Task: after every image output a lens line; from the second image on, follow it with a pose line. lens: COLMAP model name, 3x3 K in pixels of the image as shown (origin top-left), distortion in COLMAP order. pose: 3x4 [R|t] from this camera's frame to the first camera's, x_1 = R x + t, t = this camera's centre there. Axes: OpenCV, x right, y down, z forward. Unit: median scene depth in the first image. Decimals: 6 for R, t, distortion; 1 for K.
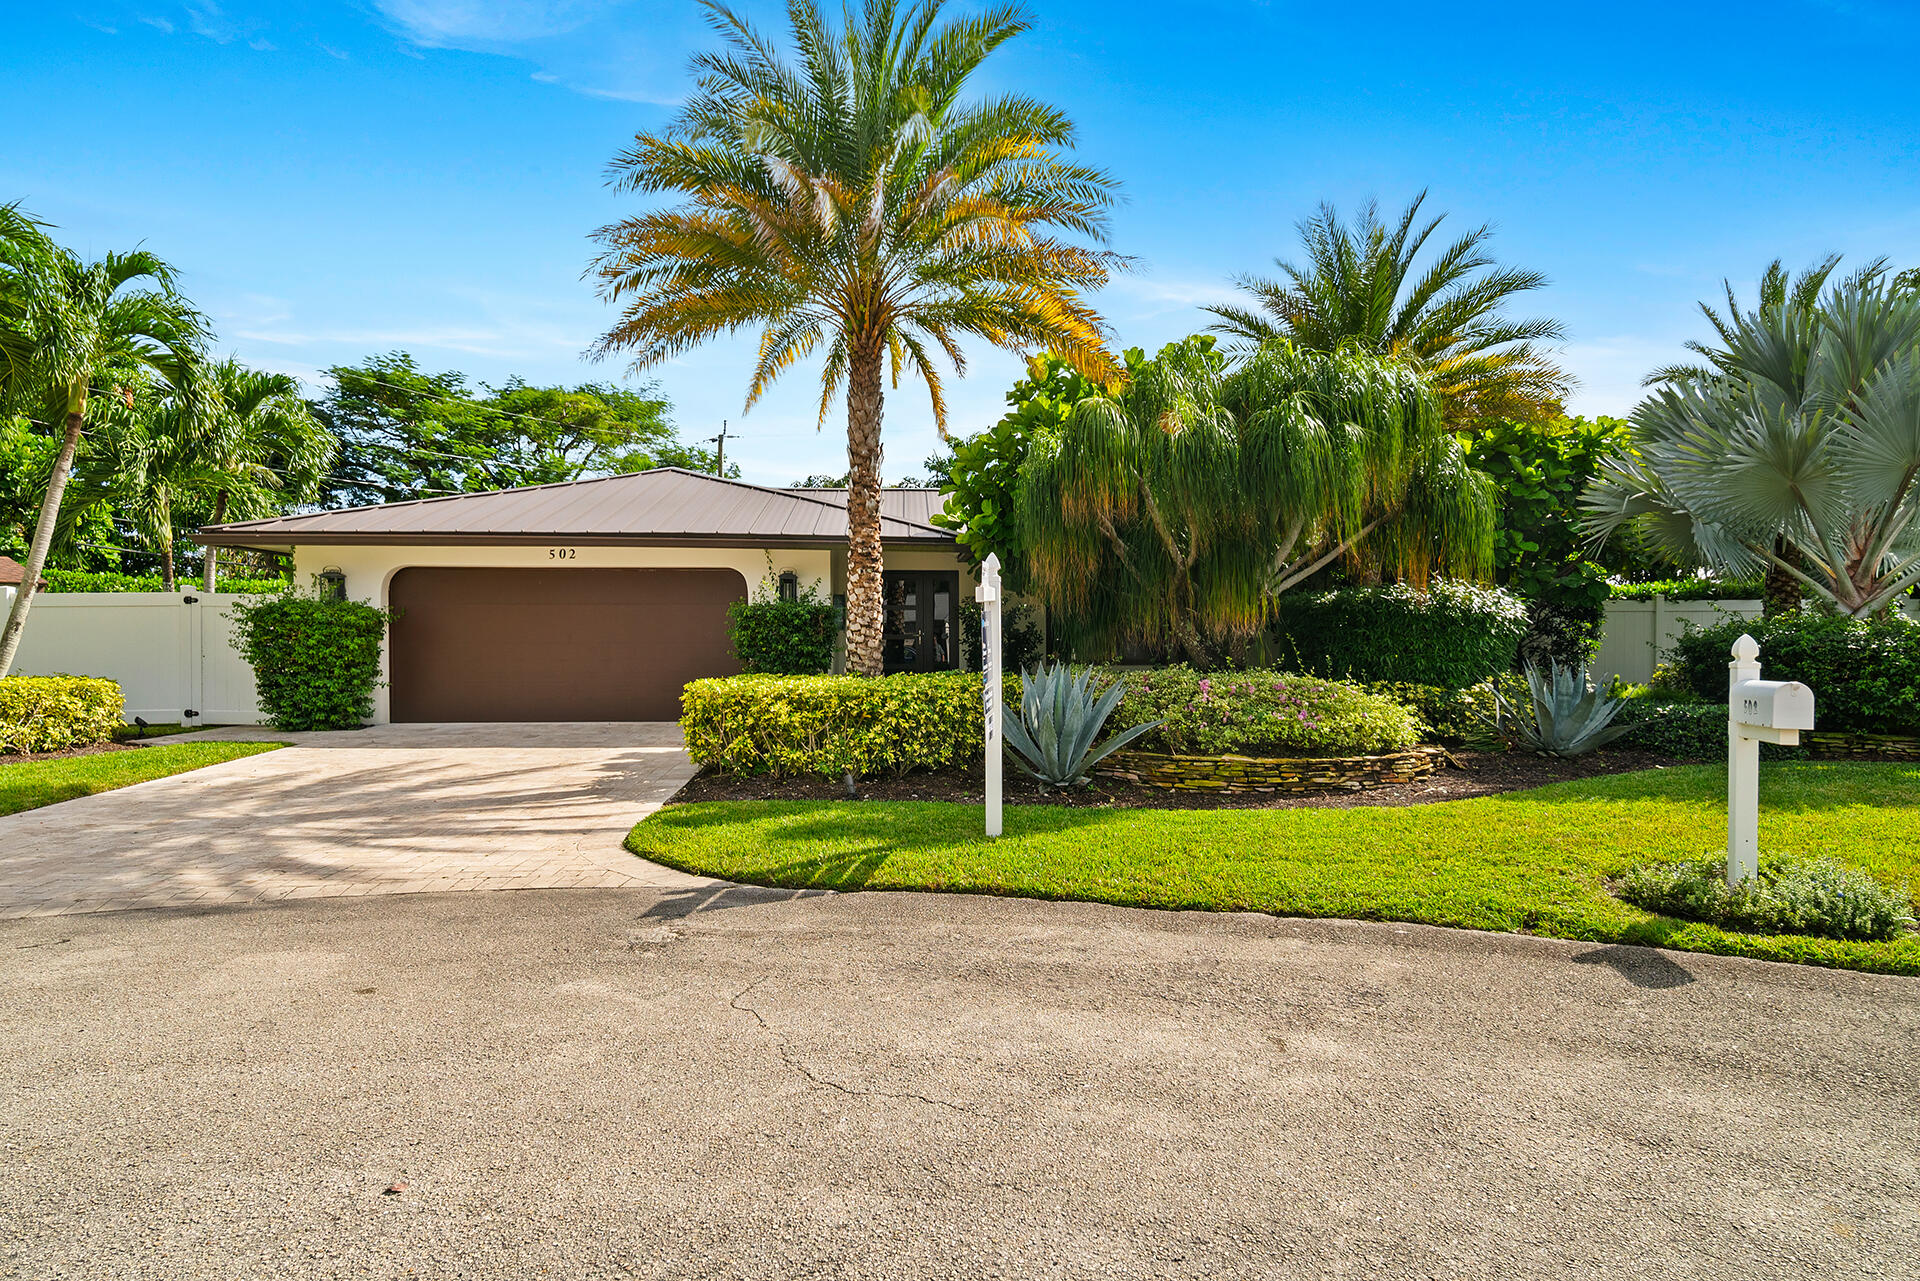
lens RADIAL K [[1050.7, 0, 952.8], [0, 1050.7, 636.4], [0, 0, 1]] dist [-0.002820, 0.000610]
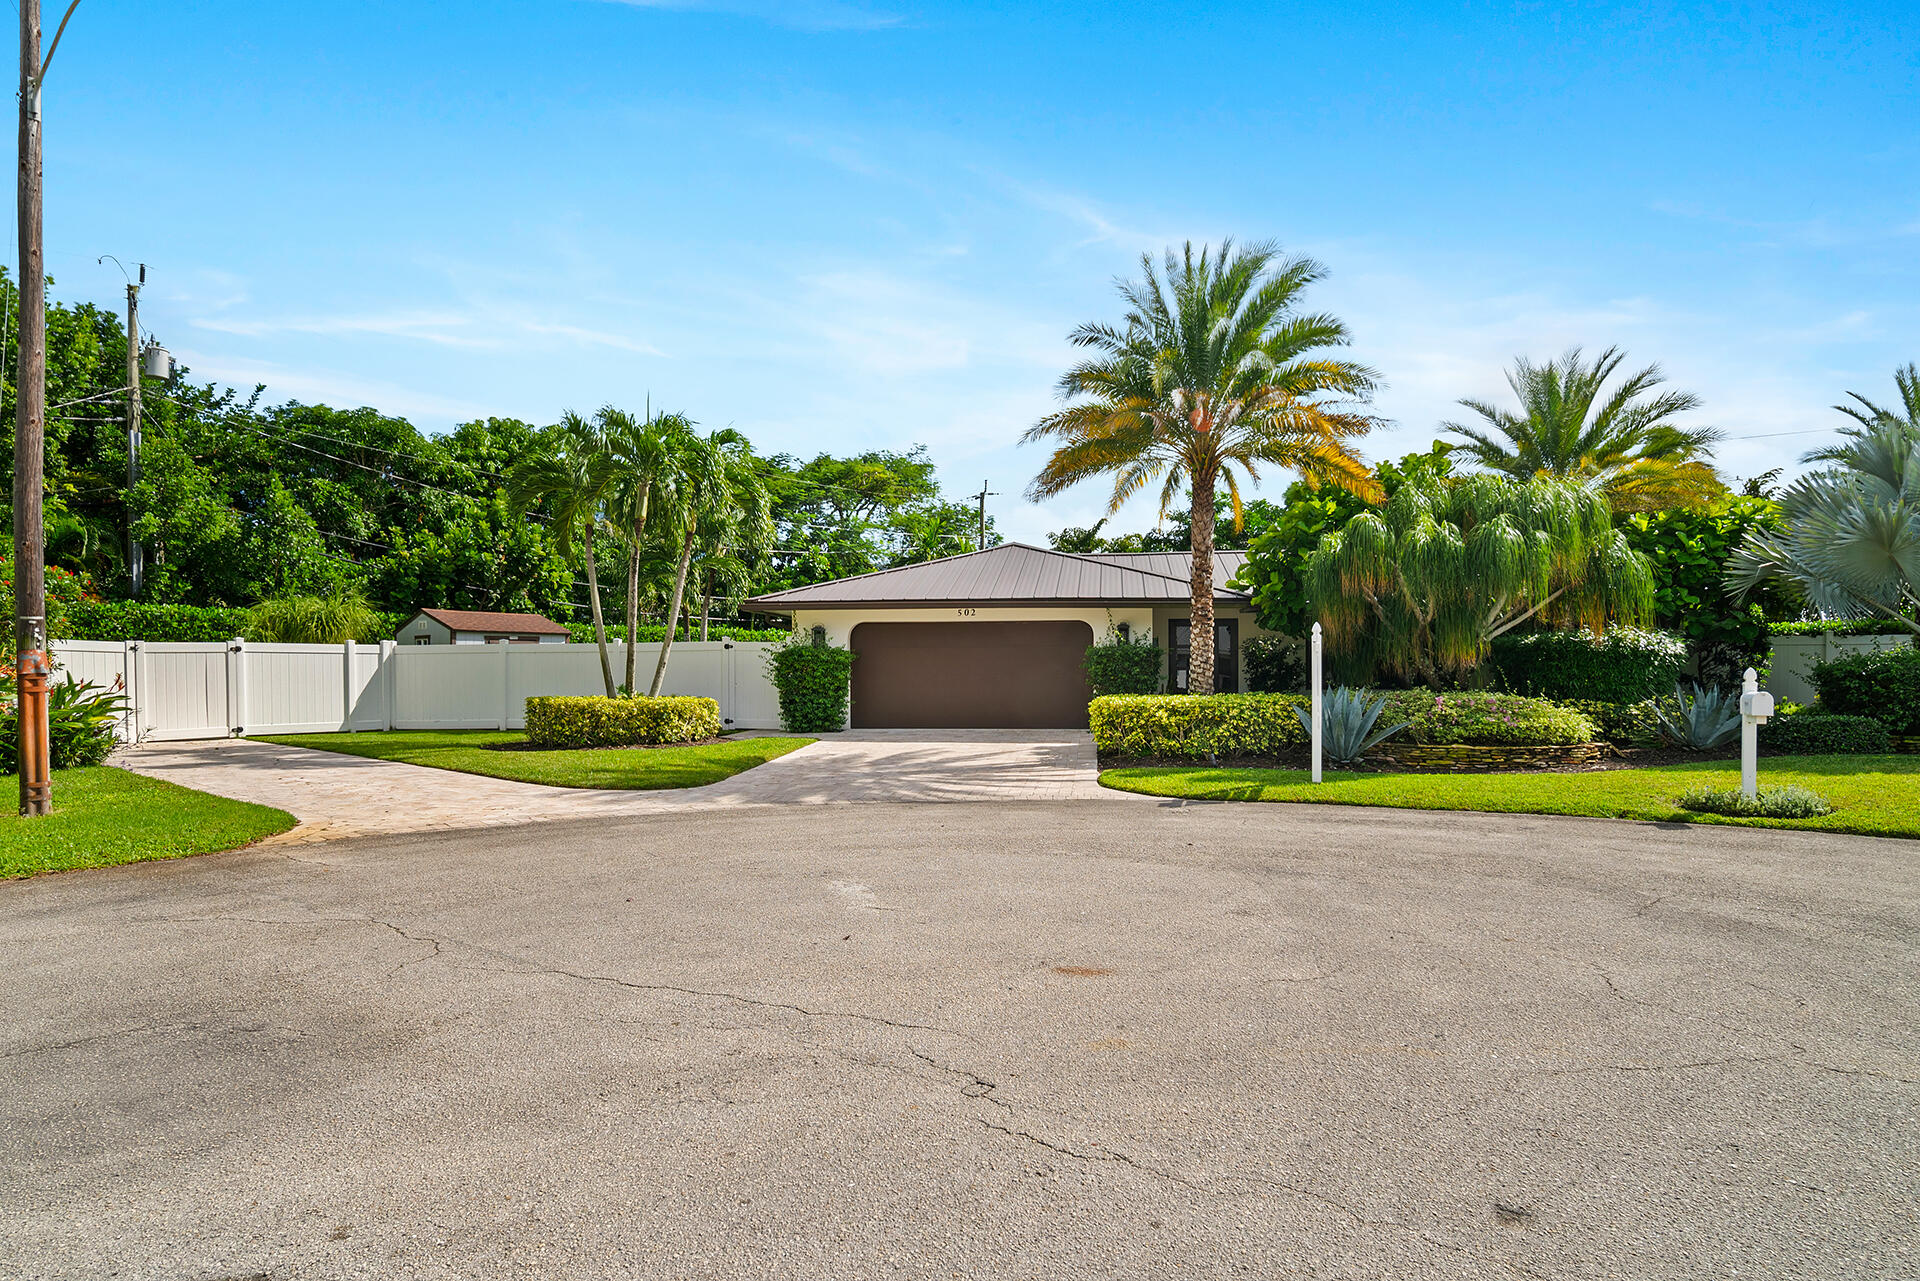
lens RADIAL K [[1088.3, 0, 961.6], [0, 1088.3, 676.9], [0, 0, 1]] dist [0.004203, 0.001181]
pose [[0.987150, -0.003174, -0.159768, -0.183450], [0.004912, 0.999933, 0.010485, -0.007180], [0.159724, -0.011135, 0.987099, -0.641782]]
